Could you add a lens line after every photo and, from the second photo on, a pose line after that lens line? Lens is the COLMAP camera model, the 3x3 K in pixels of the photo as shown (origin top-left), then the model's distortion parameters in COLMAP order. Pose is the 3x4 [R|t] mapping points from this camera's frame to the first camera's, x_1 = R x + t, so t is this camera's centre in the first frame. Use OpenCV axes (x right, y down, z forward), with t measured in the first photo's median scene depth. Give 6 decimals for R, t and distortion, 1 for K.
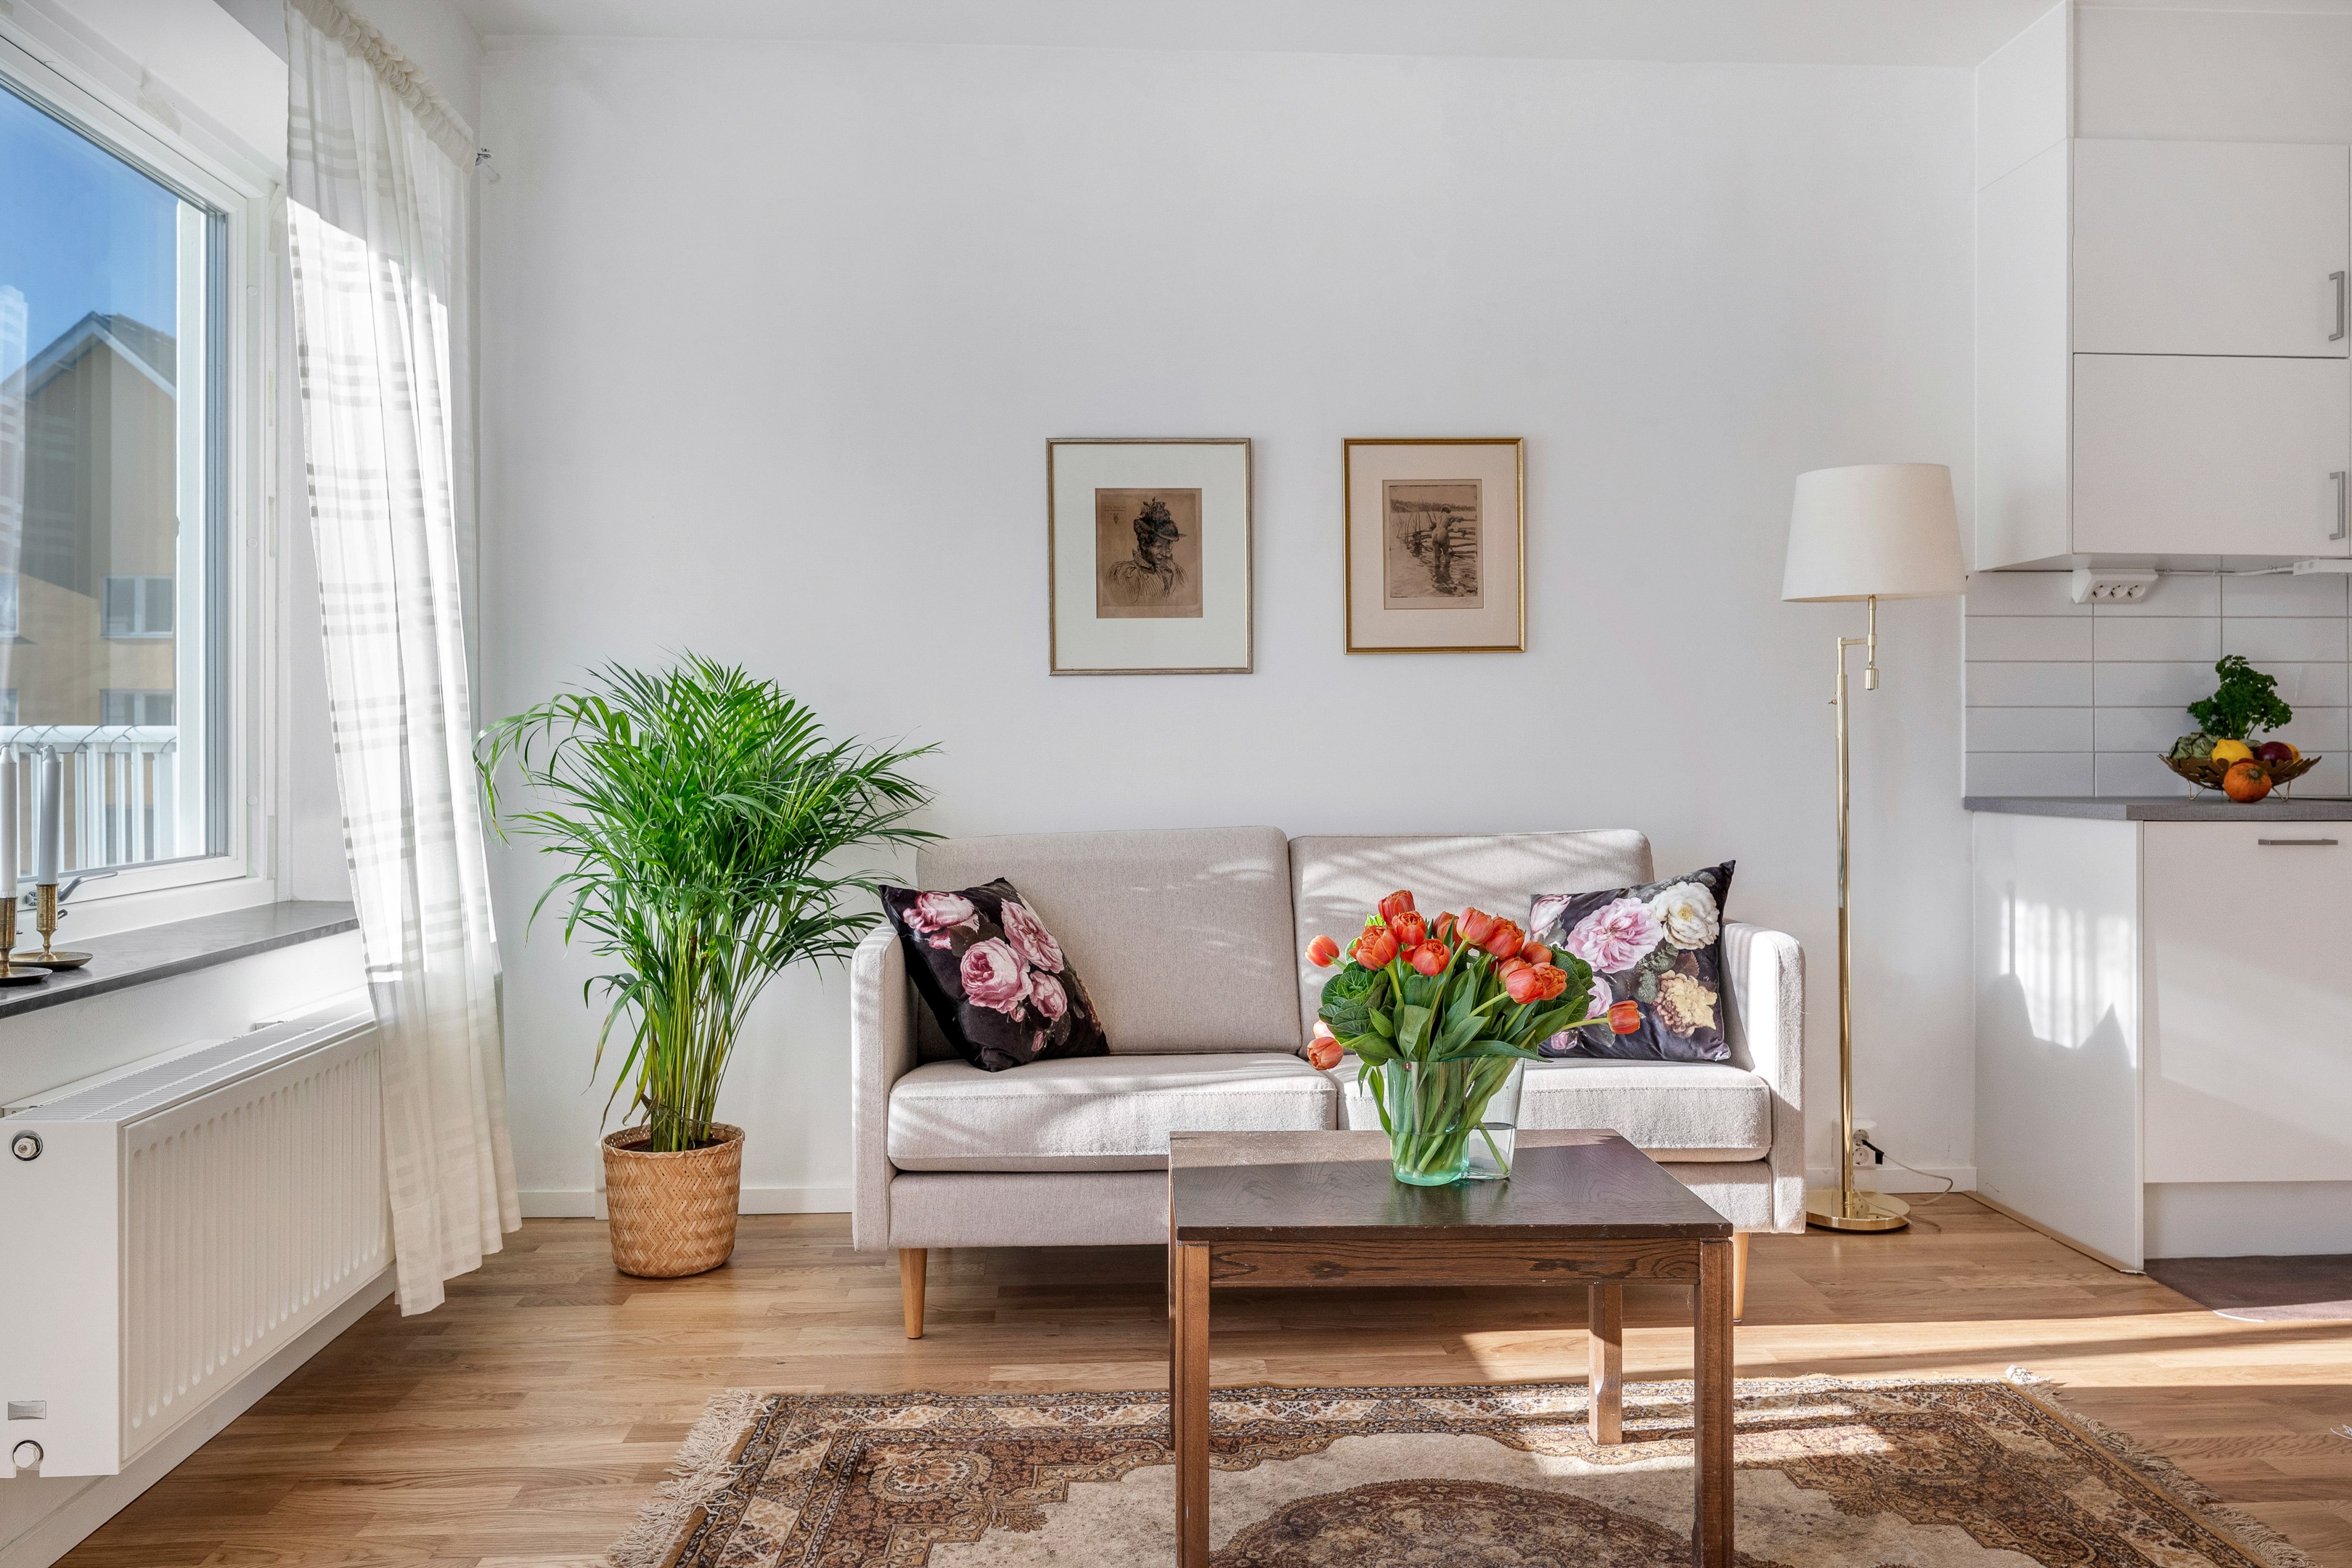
lens RADIAL K [[1688.1, 0, 1183.1], [0, 1688.1, 751.4], [0, 0, 1]] dist [-0.002224, 0.001521]
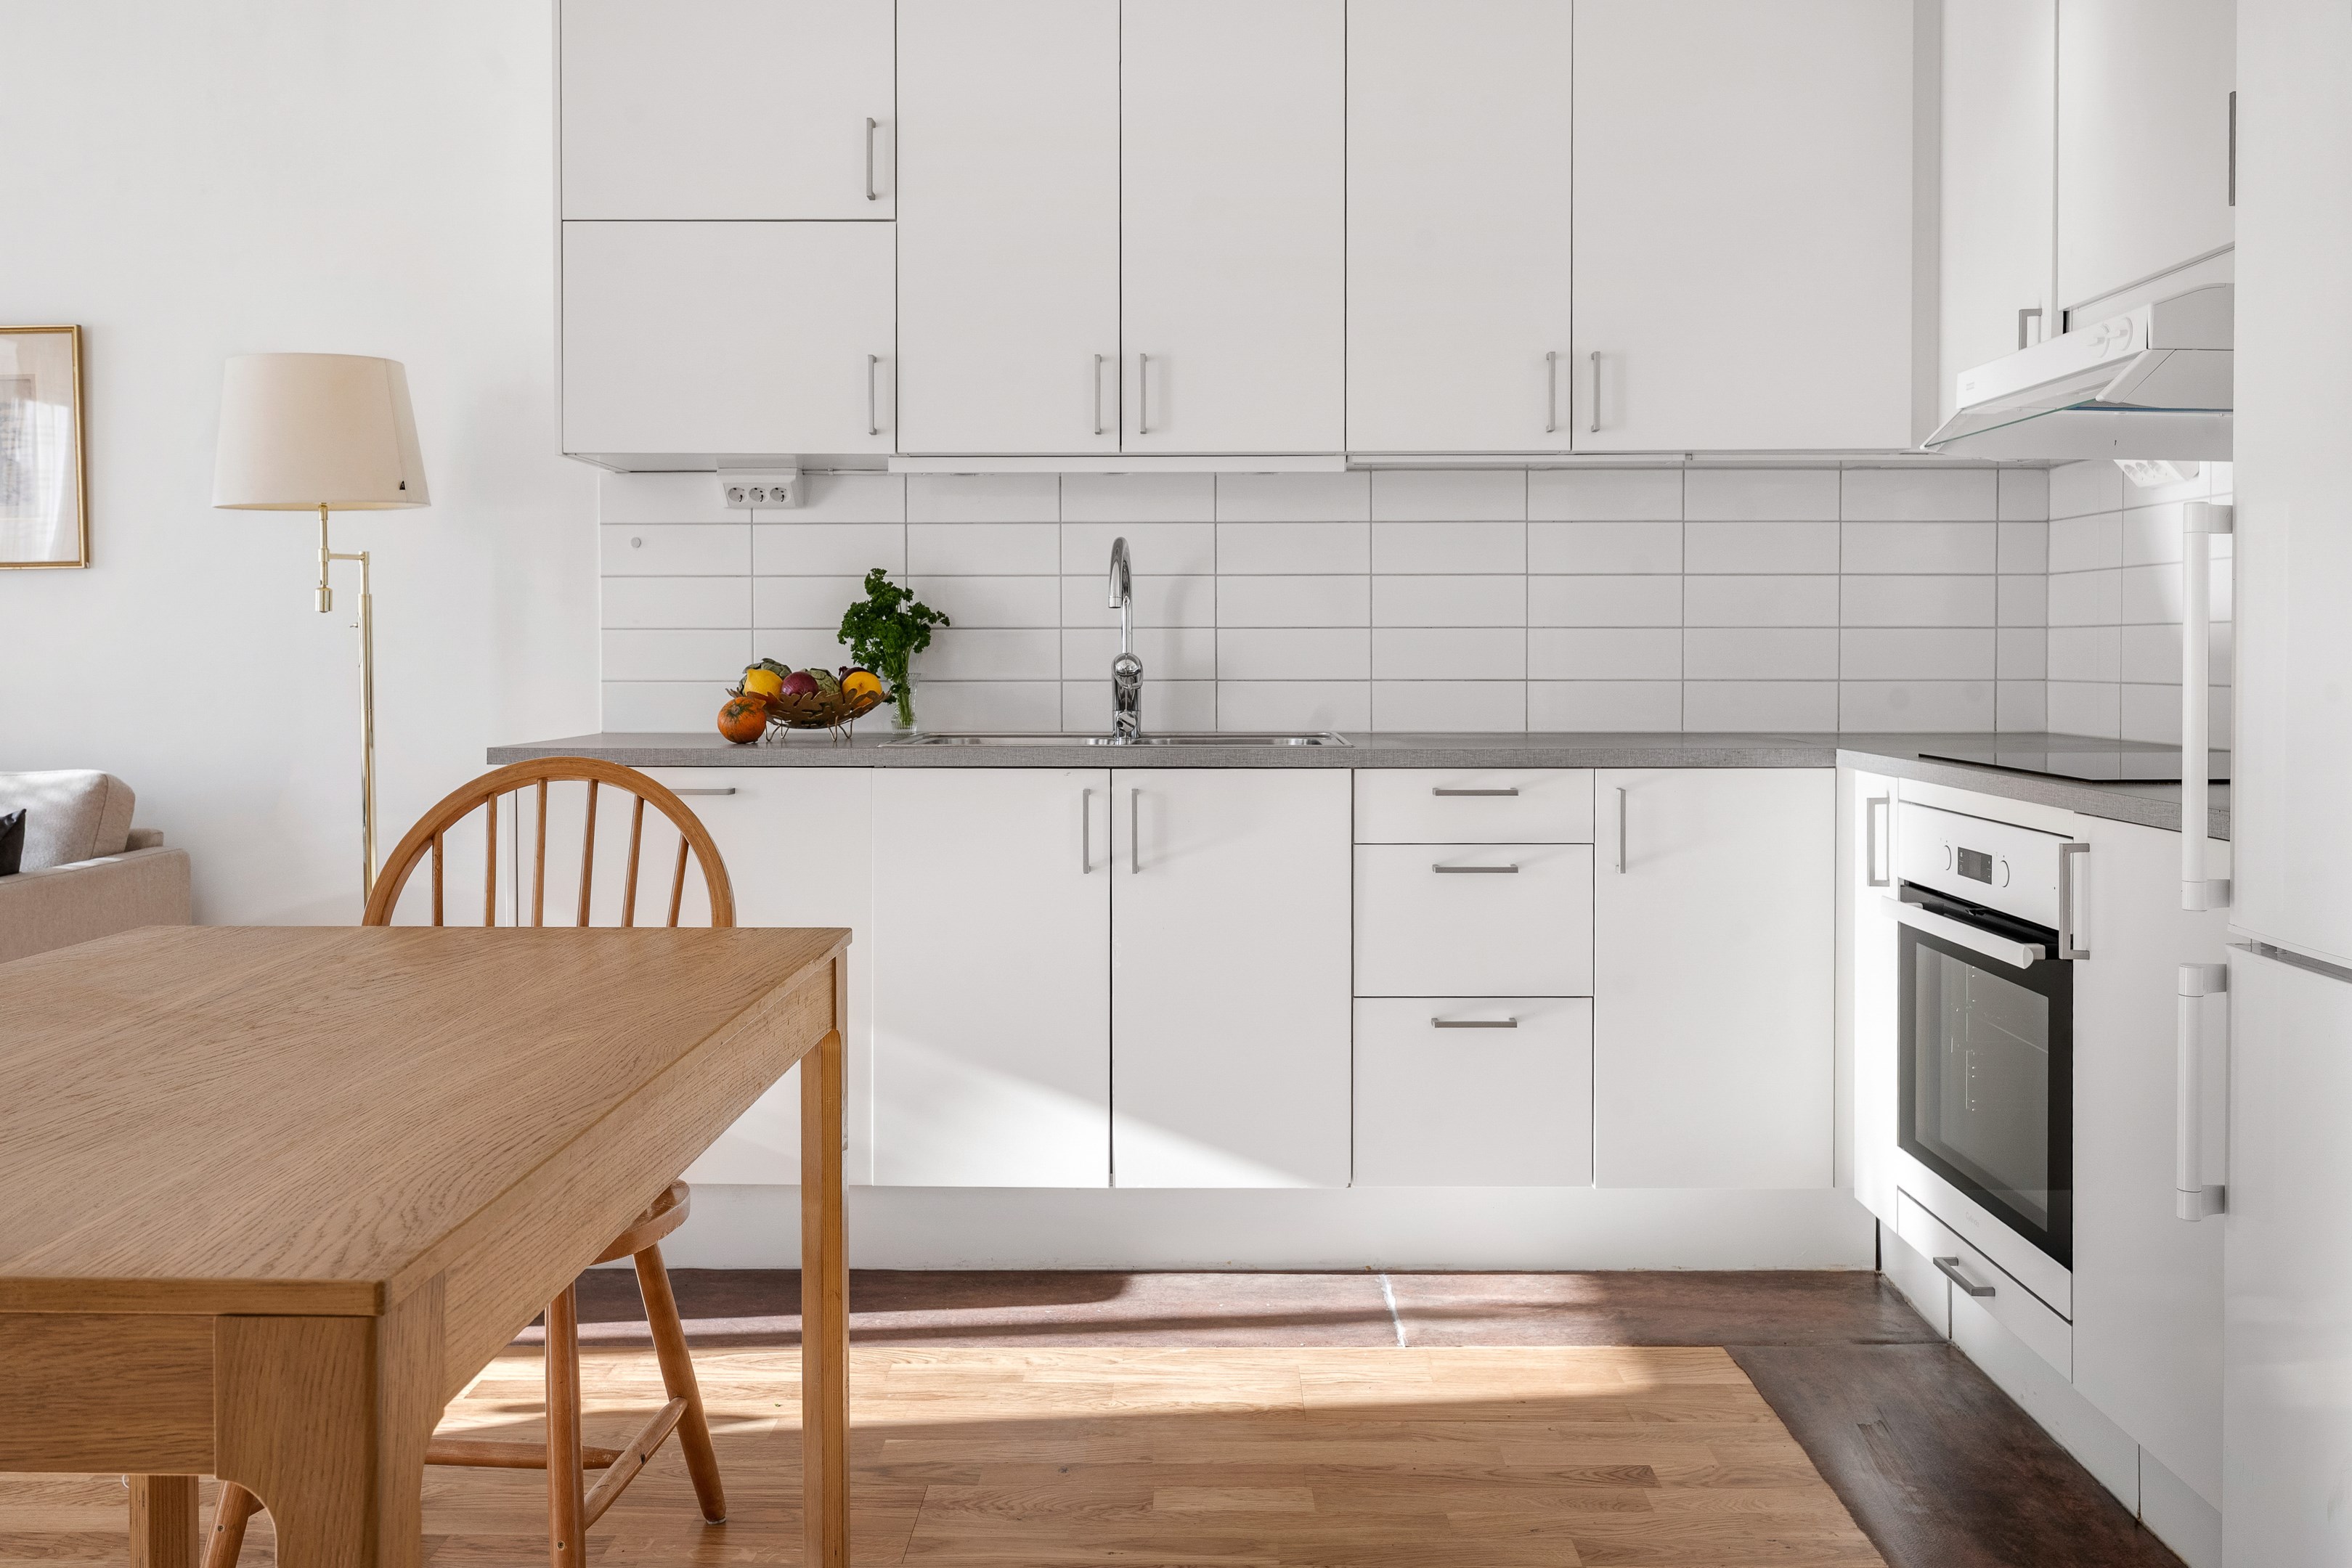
lens RADIAL K [[1906.2, 0, 1192.0], [0, 1906.2, 696.9], [0, 0, 1]] dist [0.001273, -0.004746]
pose [[0.996179, 0.002780, -0.087290, 1.108105], [-0.000984, 0.999787, 0.020616, -0.015923], [0.087329, -0.020452, 0.995970, 0.063448]]
